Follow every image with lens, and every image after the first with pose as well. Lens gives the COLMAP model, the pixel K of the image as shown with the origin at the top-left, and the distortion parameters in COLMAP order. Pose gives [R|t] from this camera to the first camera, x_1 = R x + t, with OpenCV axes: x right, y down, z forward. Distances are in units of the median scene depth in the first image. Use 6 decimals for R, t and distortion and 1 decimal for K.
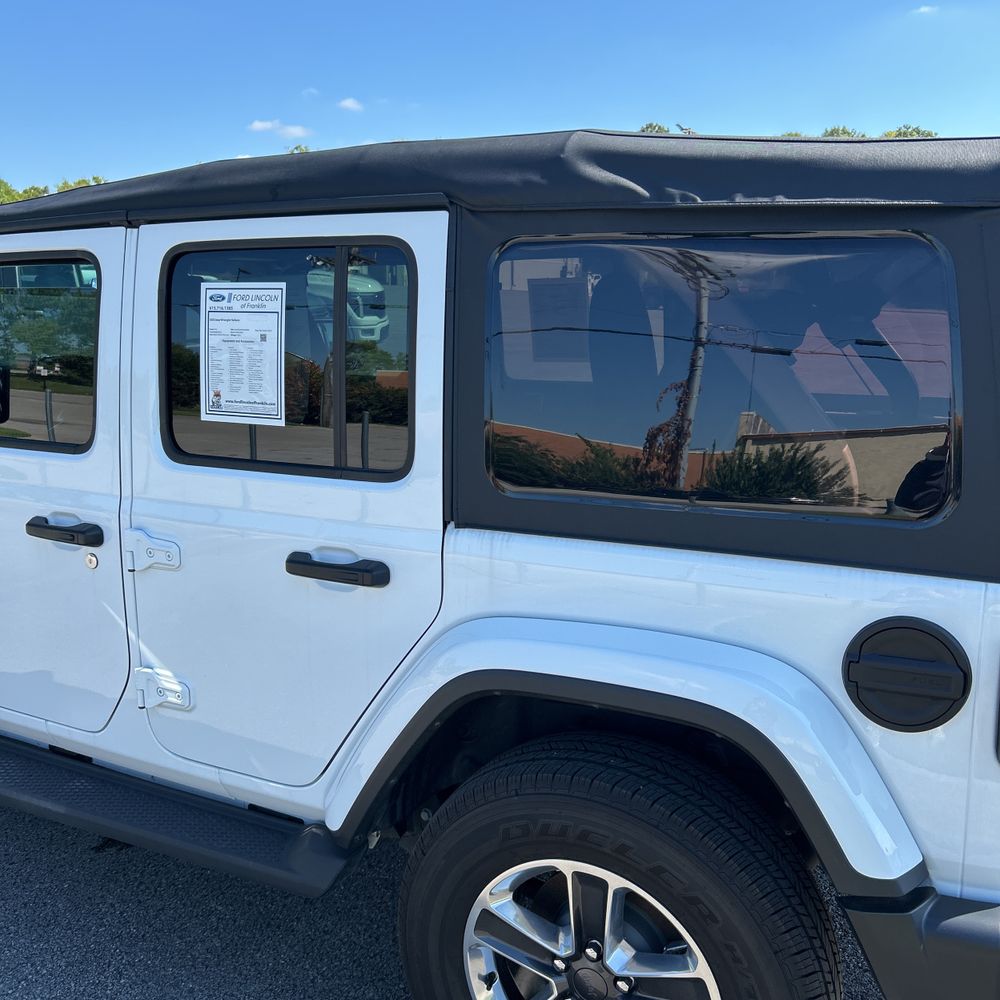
lens RADIAL K [[1017.6, 0, 499.7], [0, 1017.6, 505.6], [0, 0, 1]] dist [0.010984, -0.001202]
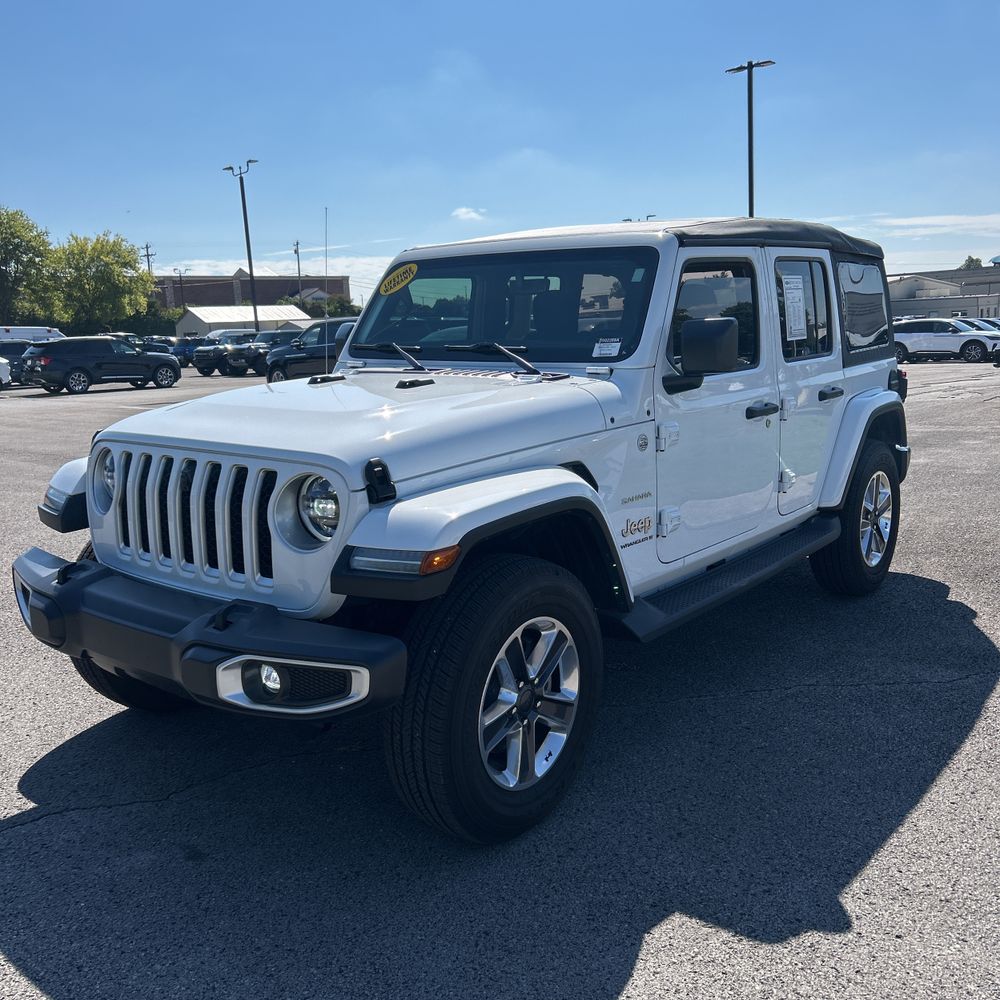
lens RADIAL K [[1005.2, 0, 500.0], [0, 1005.2, 500.0], [0, 0, 1]] dist [0.060575, -0.060313]
pose [[0.197990, -0.181327, 0.963286, -2.579245], [0.241657, 0.961436, 0.131309, -0.192355], [-0.949948, 0.206787, 0.234174, 1.186590]]
